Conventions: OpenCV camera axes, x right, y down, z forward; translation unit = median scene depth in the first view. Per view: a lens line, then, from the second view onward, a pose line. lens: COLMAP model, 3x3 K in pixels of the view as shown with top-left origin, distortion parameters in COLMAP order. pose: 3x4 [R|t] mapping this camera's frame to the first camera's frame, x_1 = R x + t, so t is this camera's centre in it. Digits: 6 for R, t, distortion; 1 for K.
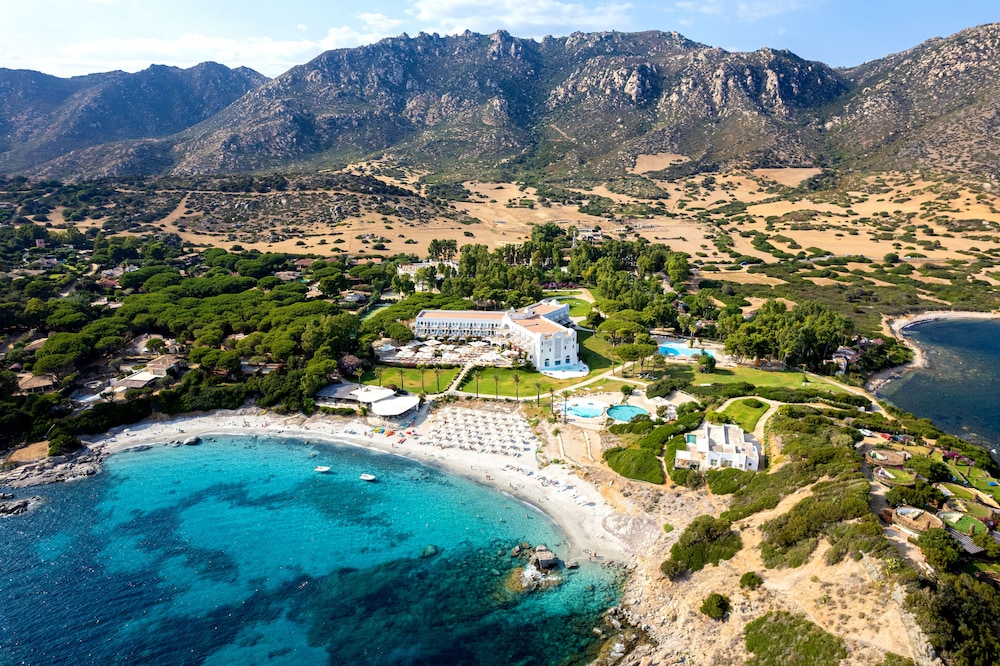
lens RADIAL K [[657.2, 0, 497.8], [0, 657.2, 316.0], [0, 0, 1]] dist [-0.080955, 0.087731]
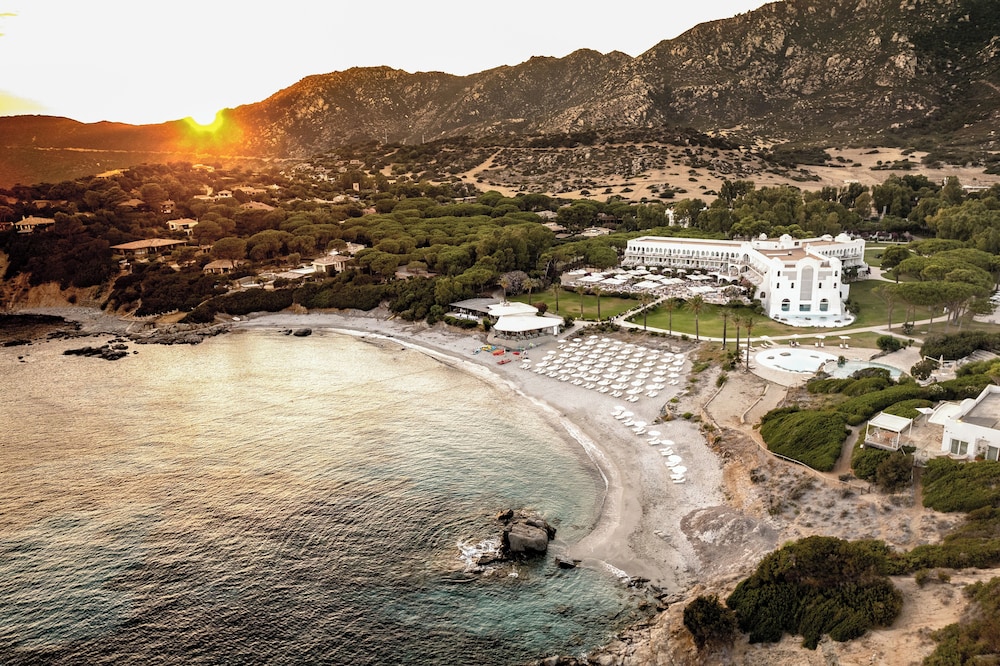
lens RADIAL K [[673.7, 0, 500.0], [0, 673.7, 333.0], [0, 0, 1]] dist [-0.086495, 0.074663]
pose [[0.841052, 0.108028, -0.530058, 0.093361], [-0.104856, 0.993829, 0.036170, 0.051476], [0.530695, 0.025159, 0.847189, 0.141876]]
